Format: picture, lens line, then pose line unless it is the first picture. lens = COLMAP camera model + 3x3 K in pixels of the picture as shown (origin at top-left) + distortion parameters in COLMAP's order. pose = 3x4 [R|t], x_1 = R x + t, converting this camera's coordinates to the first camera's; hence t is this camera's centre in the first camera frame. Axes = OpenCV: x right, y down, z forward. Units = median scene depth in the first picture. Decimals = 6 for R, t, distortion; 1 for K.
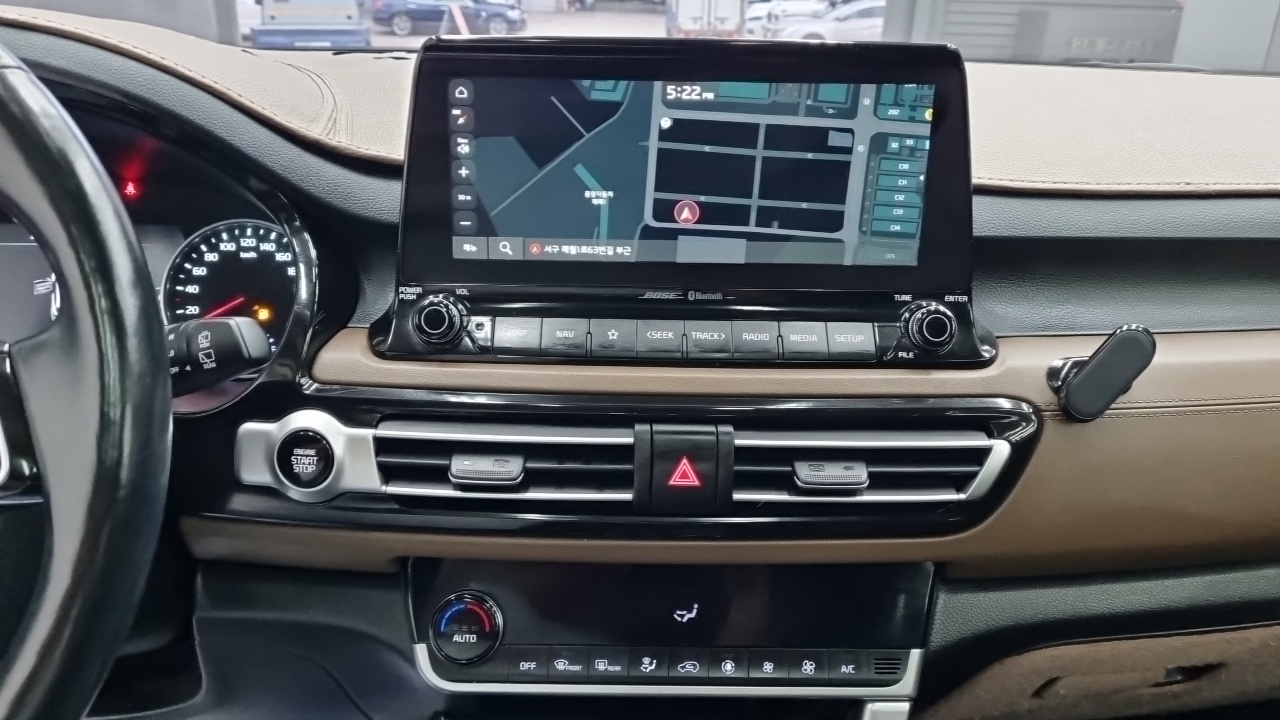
lens RADIAL K [[994.9, 0, 646.8], [0, 994.9, 341.6], [0, 0, 1]] dist [0.042648, -0.028476]
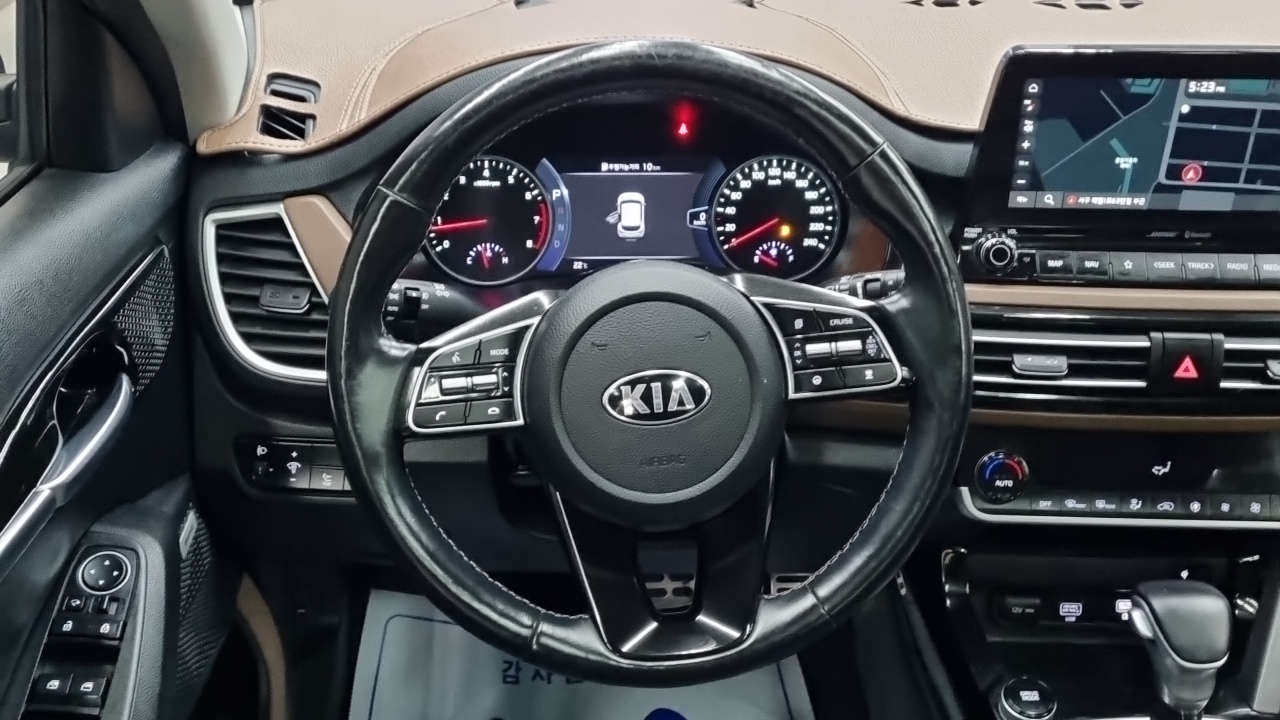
lens RADIAL K [[1424.0, 0, 635.5], [0, 1424.0, 344.9], [0, 0, 1]] dist [0.034800, 0.000000]
pose [[0.999322, 0.005668, -0.036373, -0.626478], [-0.000041, 0.988245, 0.152876, -0.194447], [0.036812, -0.152771, 0.987576, -0.942399]]
